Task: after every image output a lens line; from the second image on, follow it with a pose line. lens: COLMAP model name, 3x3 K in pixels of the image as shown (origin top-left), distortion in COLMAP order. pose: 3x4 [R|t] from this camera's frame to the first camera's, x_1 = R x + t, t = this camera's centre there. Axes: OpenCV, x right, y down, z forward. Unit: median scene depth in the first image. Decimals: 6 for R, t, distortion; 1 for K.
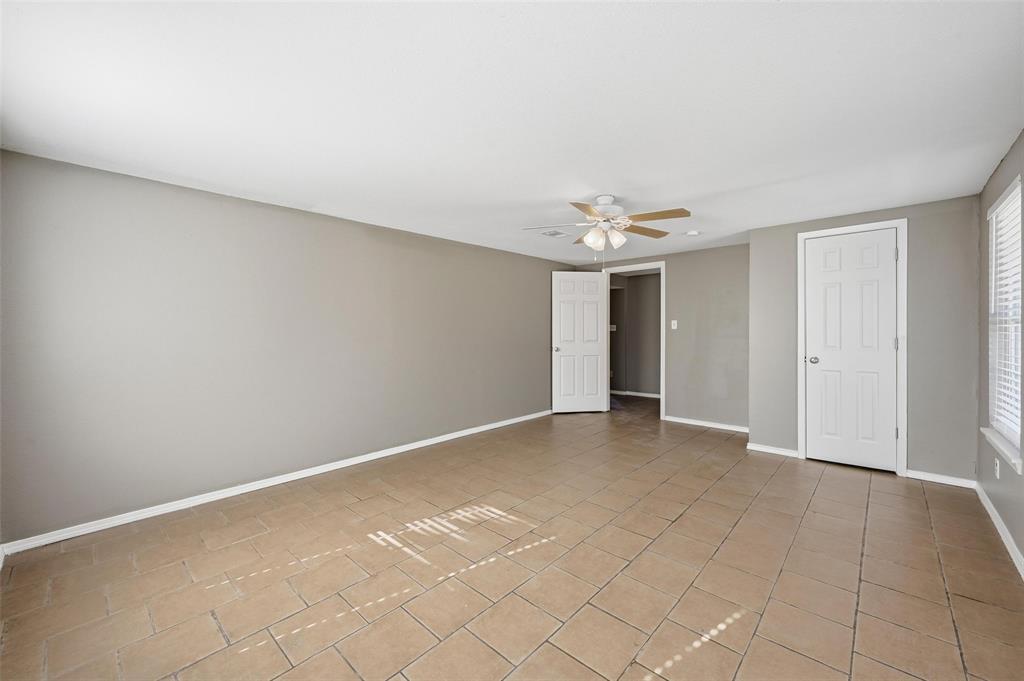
lens RADIAL K [[405.2, 0, 509.4], [0, 405.2, 332.6], [0, 0, 1]] dist [0.000468, 0.000000]
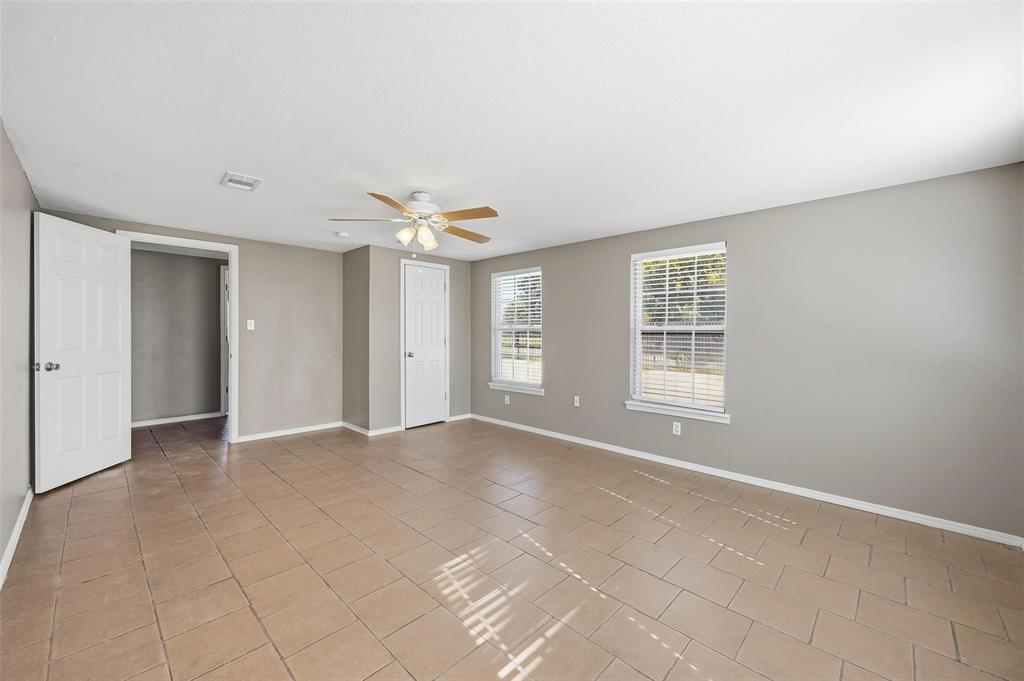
lens RADIAL K [[405.2, 0, 509.4], [0, 405.2, 332.6], [0, 0, 1]] dist [0.000468, 0.000000]
pose [[0.019761, 0.005263, 0.999791, -0.843478], [-0.001684, 0.999985, -0.005231, 0.000313], [-0.999803, -0.001580, 0.019770, 0.905757]]
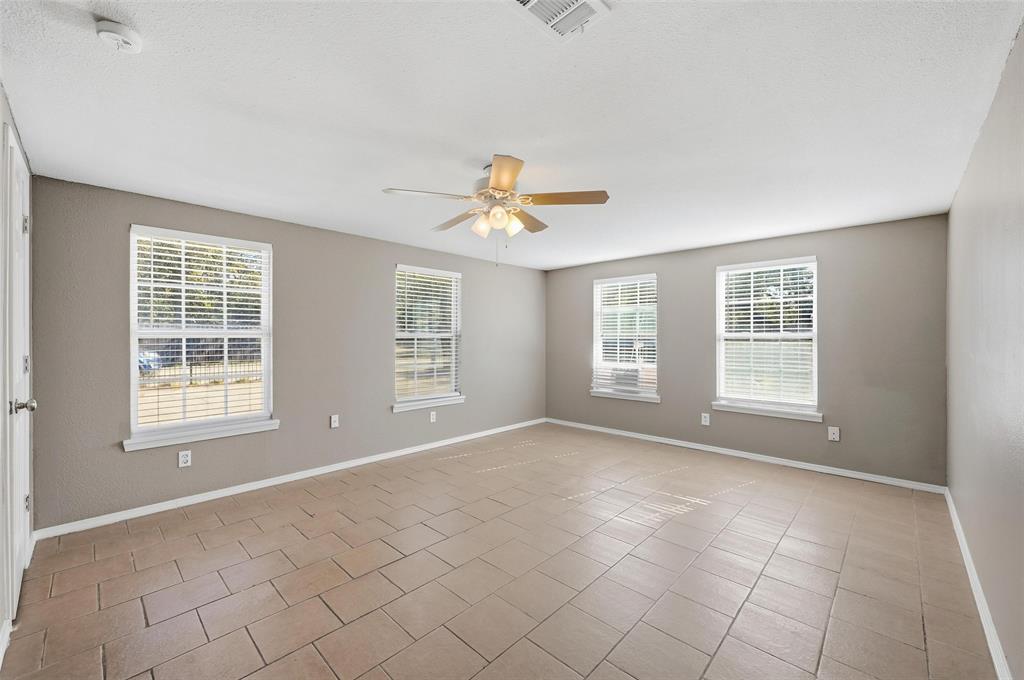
lens RADIAL K [[398.6, 0, 512.0], [0, 398.6, 340.0], [0, 0, 1]] dist [-0.010643, 0.000018]
pose [[-0.999973, 0.003878, 0.006253, 0.234259], [0.003899, 0.999987, 0.003378, -0.005778], [-0.006239, 0.003402, -0.999975, 2.034013]]
